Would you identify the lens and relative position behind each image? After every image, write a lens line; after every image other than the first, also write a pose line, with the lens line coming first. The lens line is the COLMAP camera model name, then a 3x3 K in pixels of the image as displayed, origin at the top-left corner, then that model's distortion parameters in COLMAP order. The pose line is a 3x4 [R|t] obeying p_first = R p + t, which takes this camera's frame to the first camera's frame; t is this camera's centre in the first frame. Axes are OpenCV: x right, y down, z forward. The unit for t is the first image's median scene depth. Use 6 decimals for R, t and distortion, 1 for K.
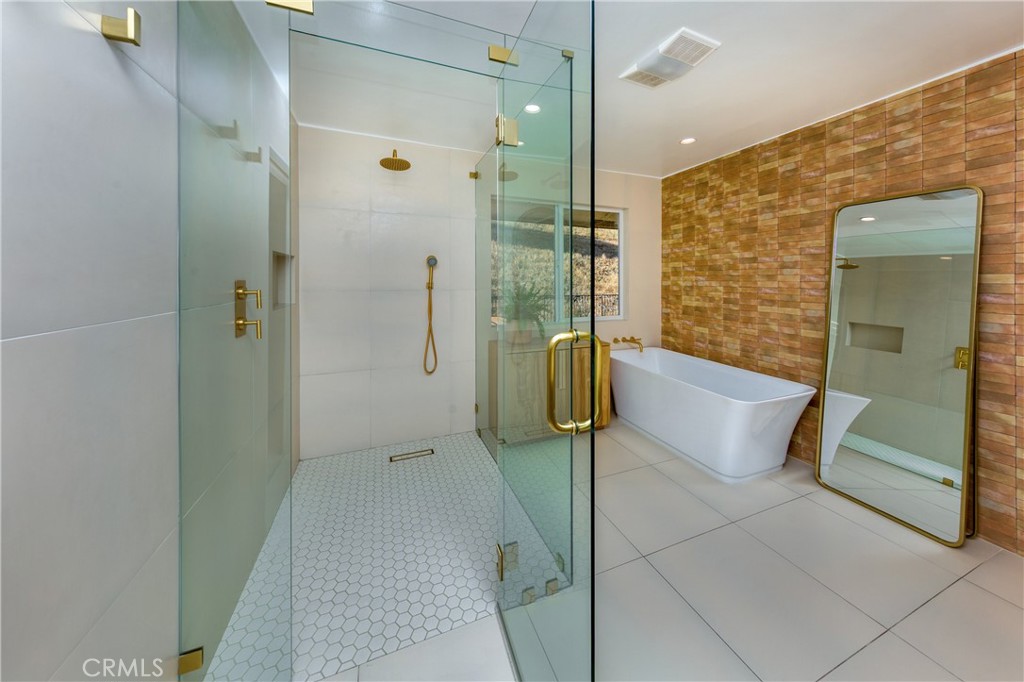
lens RADIAL K [[347.7, 0, 521.1], [0, 347.7, 282.5], [0, 0, 1]] dist [0.007291, -0.000202]
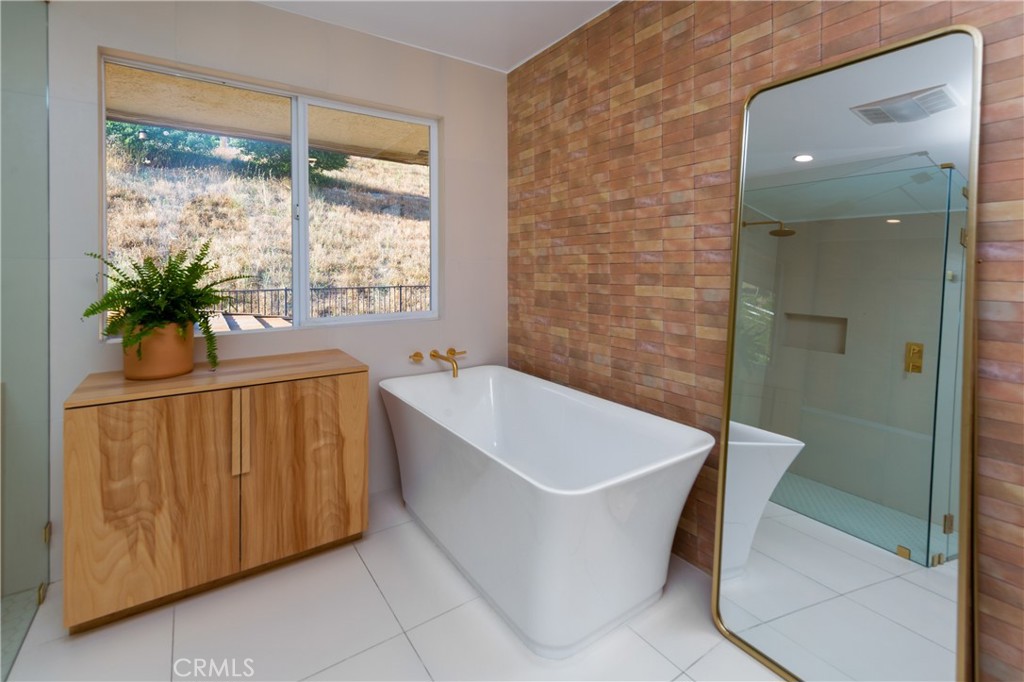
lens RADIAL K [[467.1, 0, 523.8], [0, 467.1, 269.8], [0, 0, 1]] dist [0.012965, 0.000264]
pose [[0.973407, -0.002353, 0.229069, 0.338371], [0.003580, 0.999981, -0.004941, 0.045167], [-0.229054, 0.005630, 0.973398, 0.318295]]
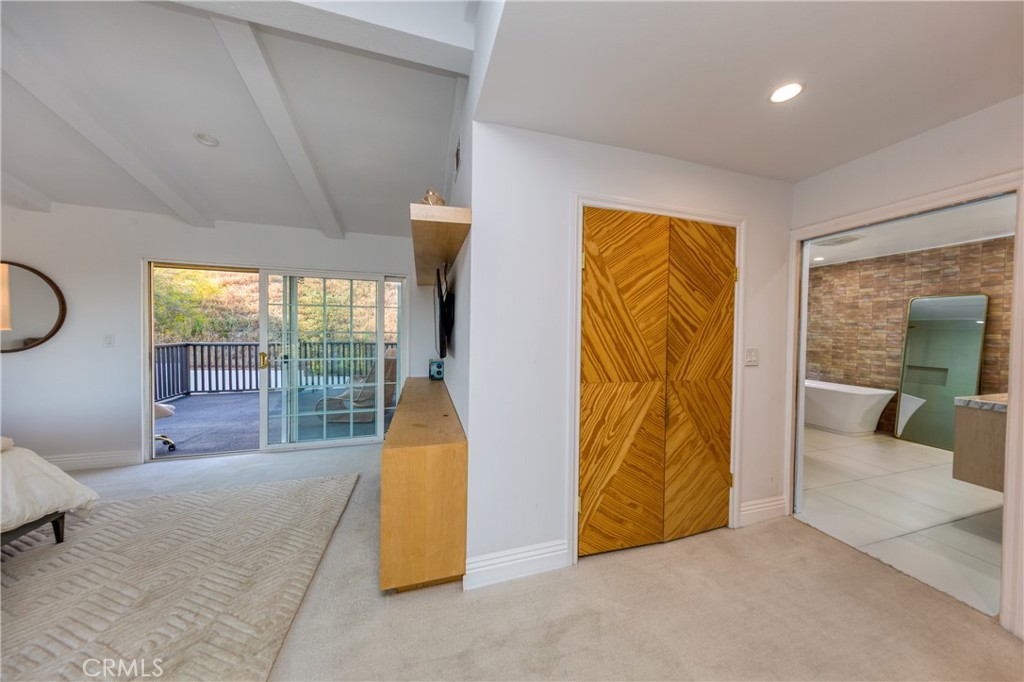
lens RADIAL K [[326.3, 0, 521.3], [0, 326.3, 340.4], [0, 0, 1]] dist [0.006124, -0.000118]
pose [[0.995933, 0.016348, -0.088601, -0.903618], [-0.014773, 0.999721, 0.018405, 0.012456], [0.088877, -0.017022, 0.995897, -0.844998]]
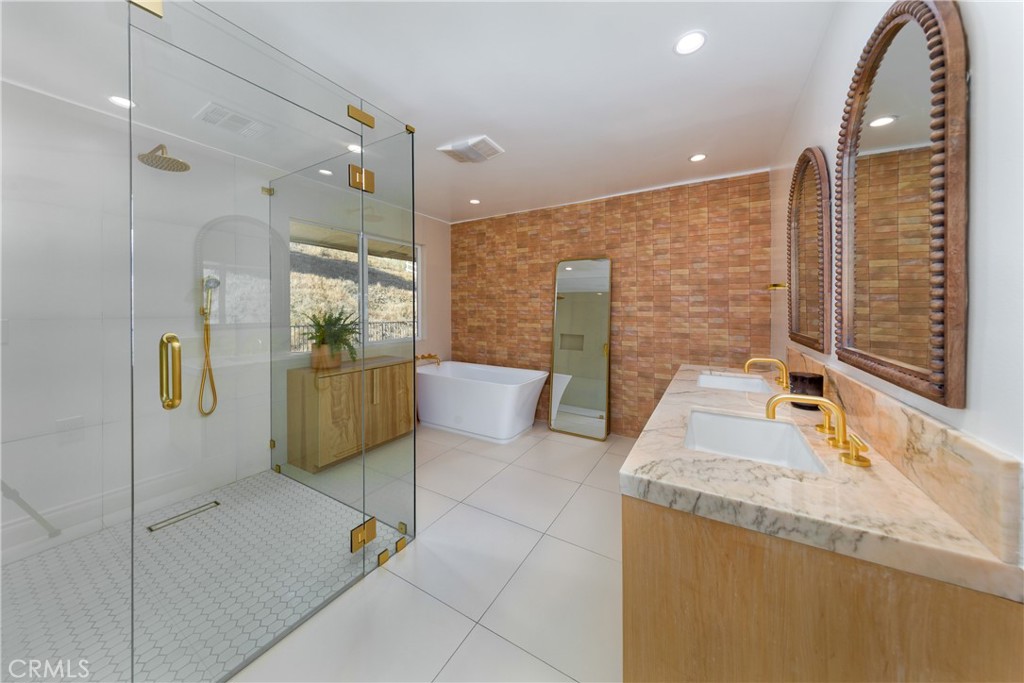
lens RADIAL K [[336.0, 0, 524.1], [0, 336.0, 308.8], [0, 0, 1]] dist [0.013917, -0.000004]
pose [[0.790413, -0.003472, 0.612565, -0.165311], [0.007562, 0.999963, -0.004090, 0.012677], [-0.612528, 0.007865, 0.790410, -0.135113]]
